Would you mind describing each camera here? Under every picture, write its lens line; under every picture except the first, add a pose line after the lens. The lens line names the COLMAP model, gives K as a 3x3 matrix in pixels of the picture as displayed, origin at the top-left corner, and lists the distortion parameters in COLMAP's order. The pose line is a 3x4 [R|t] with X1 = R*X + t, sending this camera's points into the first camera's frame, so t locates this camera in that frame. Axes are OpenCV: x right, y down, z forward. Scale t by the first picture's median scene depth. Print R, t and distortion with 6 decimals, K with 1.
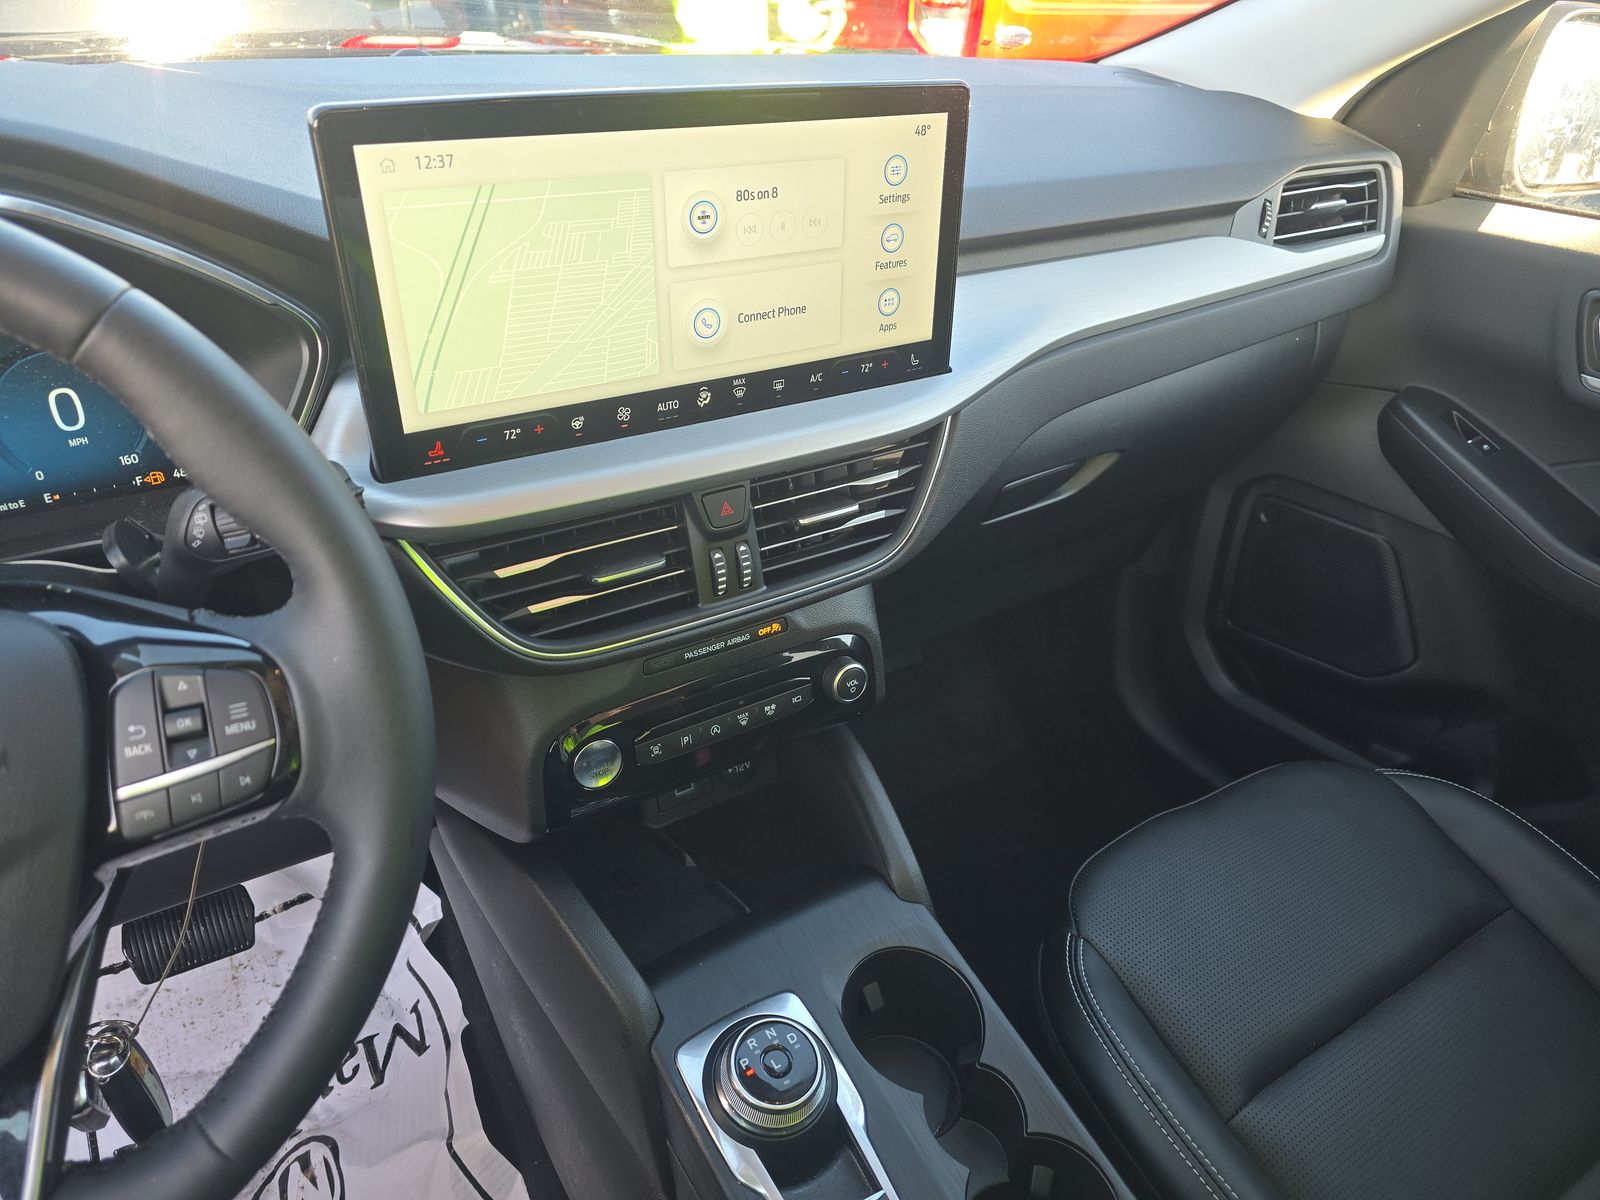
lens RADIAL K [[994.5, 0, 763.7], [0, 994.5, 598.2], [0, 0, 1]] dist [0.002857, -0.030580]
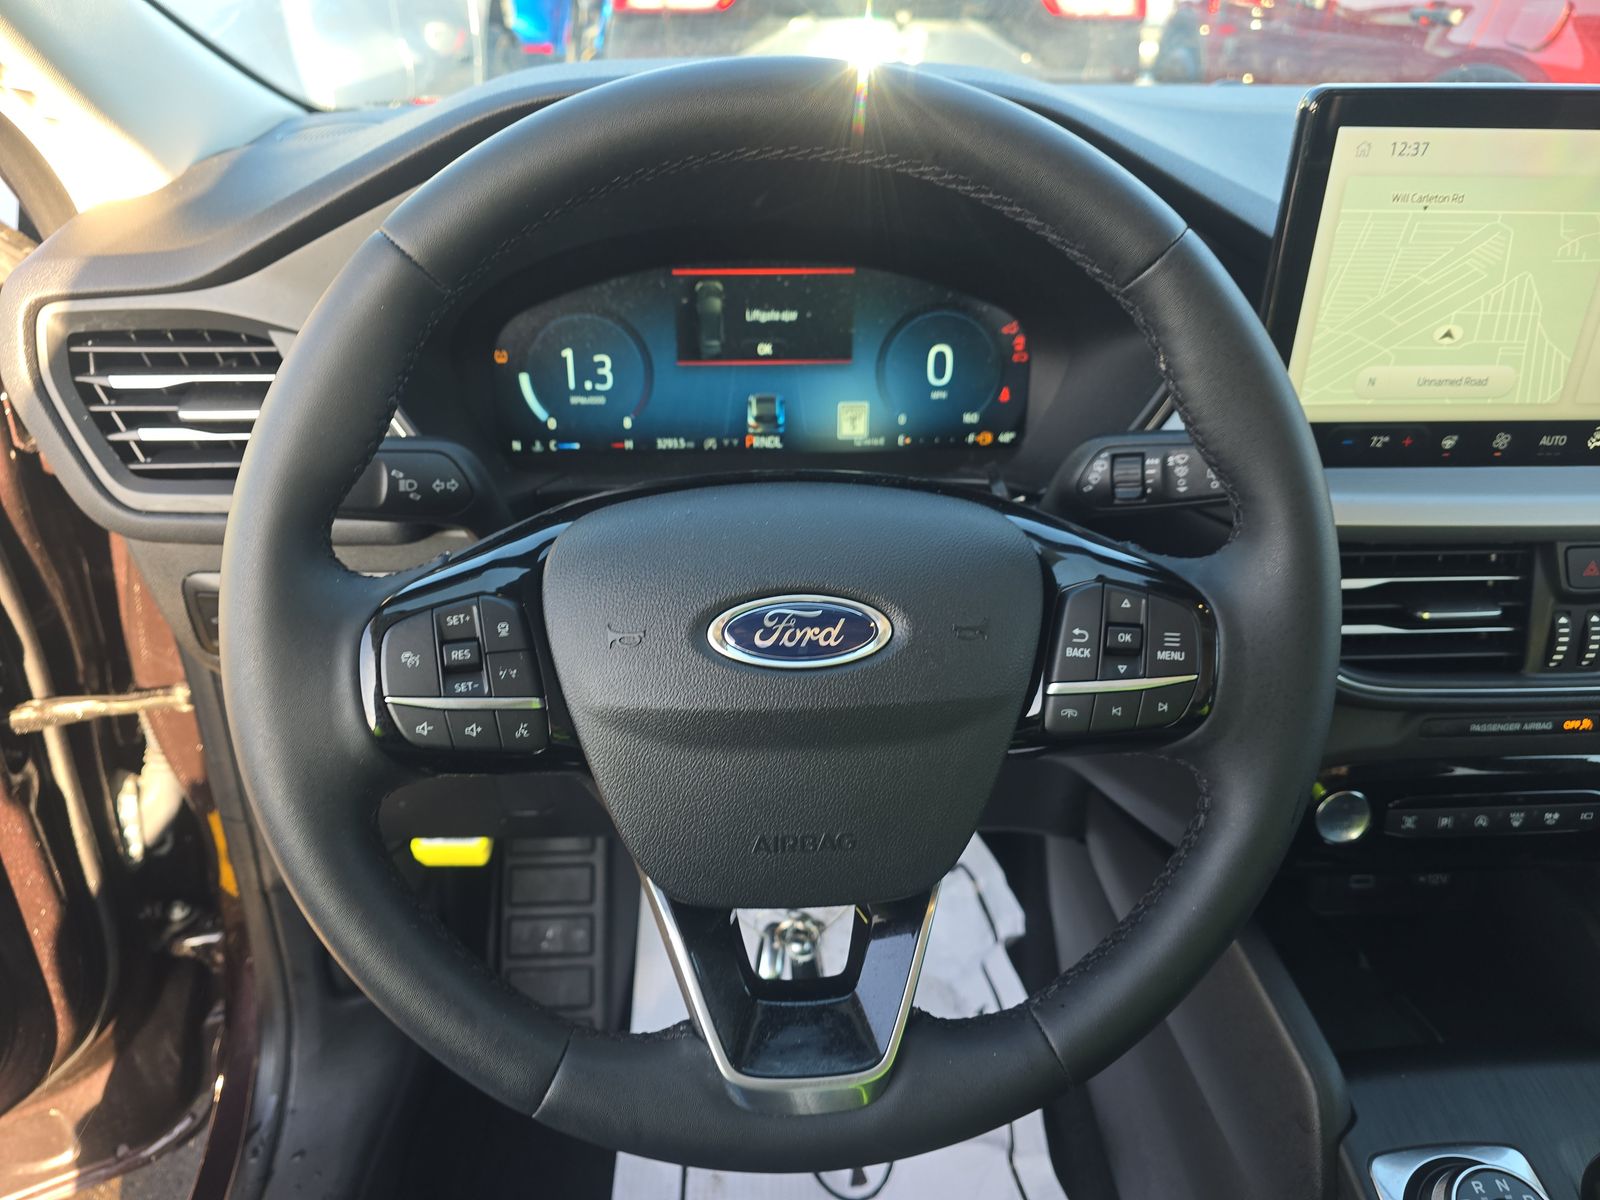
lens RADIAL K [[994.5, 0, 763.7], [0, 994.5, 598.2], [0, 0, 1]] dist [0.002857, -0.030580]
pose [[0.864149, 0.205705, -0.459272, -0.285298], [-0.235099, 0.971946, -0.007025, 0.118209], [0.444943, 0.114046, 0.888268, -0.071290]]
